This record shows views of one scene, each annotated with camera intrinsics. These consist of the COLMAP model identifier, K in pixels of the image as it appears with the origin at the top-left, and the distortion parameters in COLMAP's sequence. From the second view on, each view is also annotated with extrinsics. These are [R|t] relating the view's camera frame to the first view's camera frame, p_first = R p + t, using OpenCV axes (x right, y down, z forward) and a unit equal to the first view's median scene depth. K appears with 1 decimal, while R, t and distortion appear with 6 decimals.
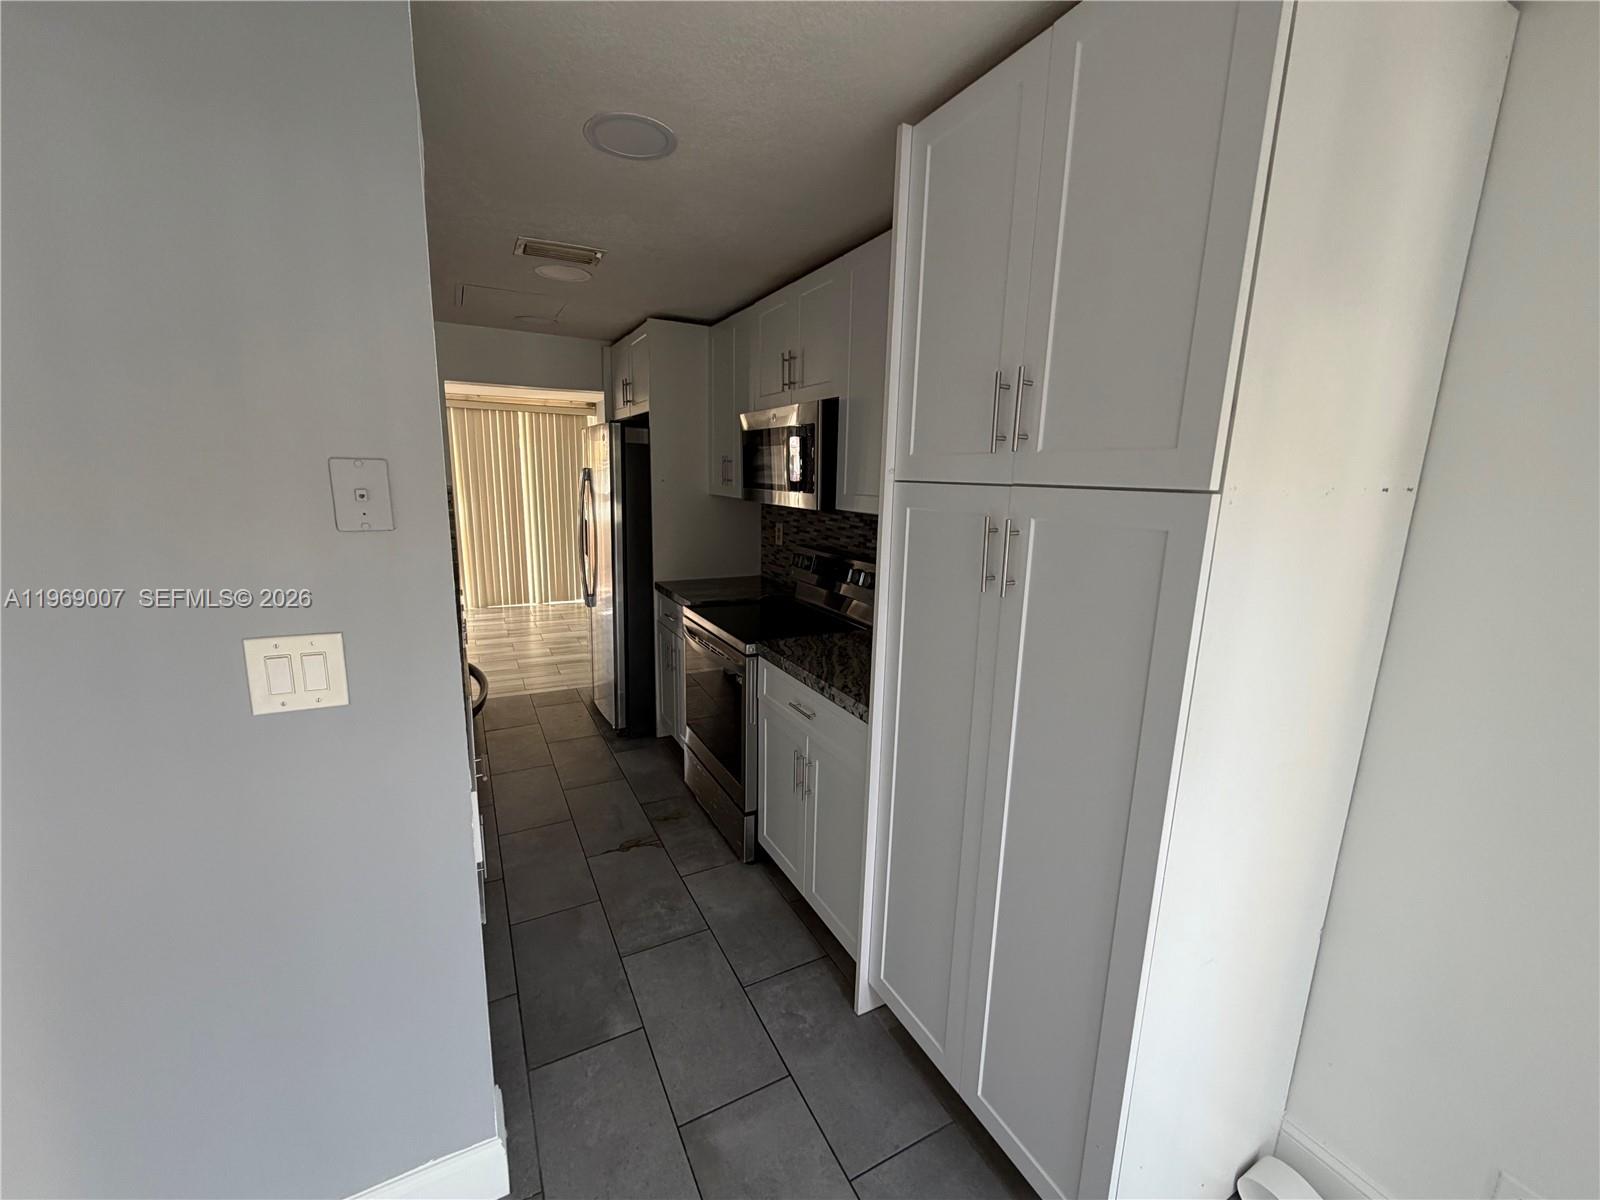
lens RADIAL K [[642.6, 0, 801.0], [0, 642.6, 601.4], [0, 0, 1]] dist [0.000919, 0.000103]
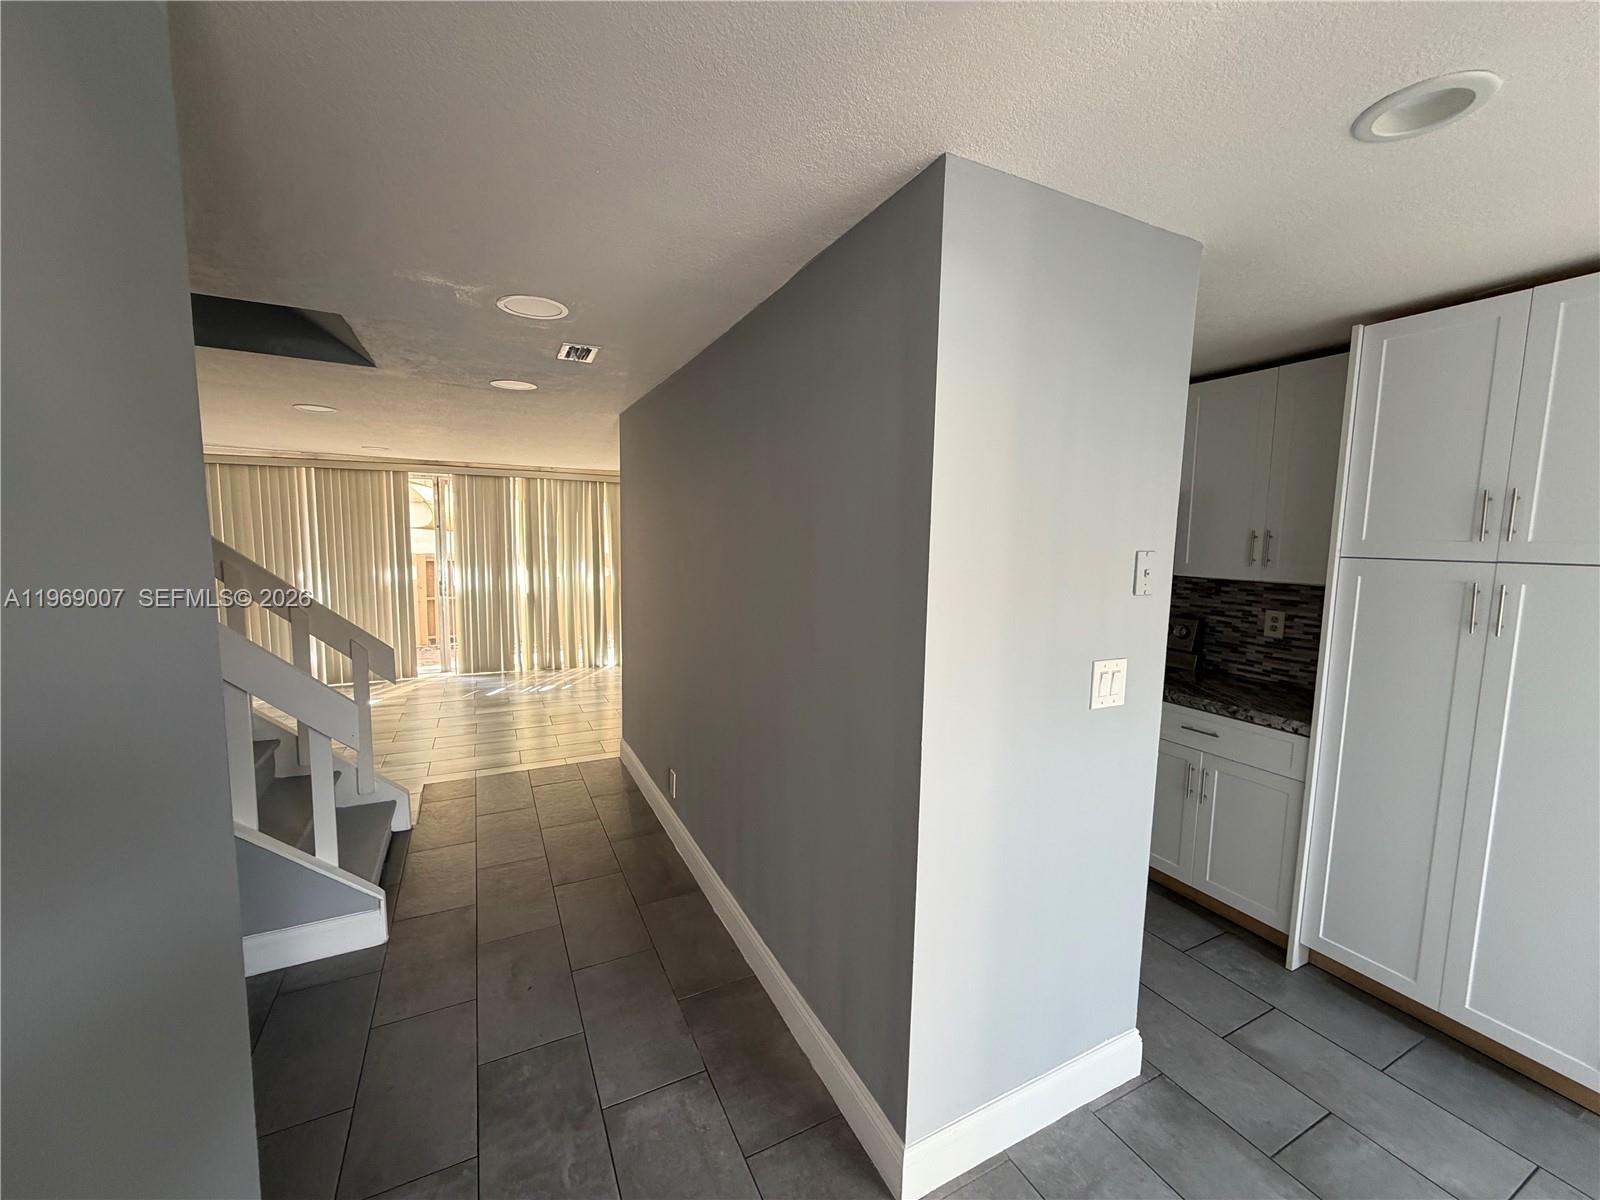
lens RADIAL K [[642.6, 0, 799.0], [0, 642.6, 600.9], [0, 0, 1]] dist [0.000919, 0.000103]
pose [[0.999860, -0.004574, -0.016121, -1.037086], [0.003033, 0.995535, -0.094341, 0.037942], [0.016481, 0.094278, 0.995409, -0.424509]]
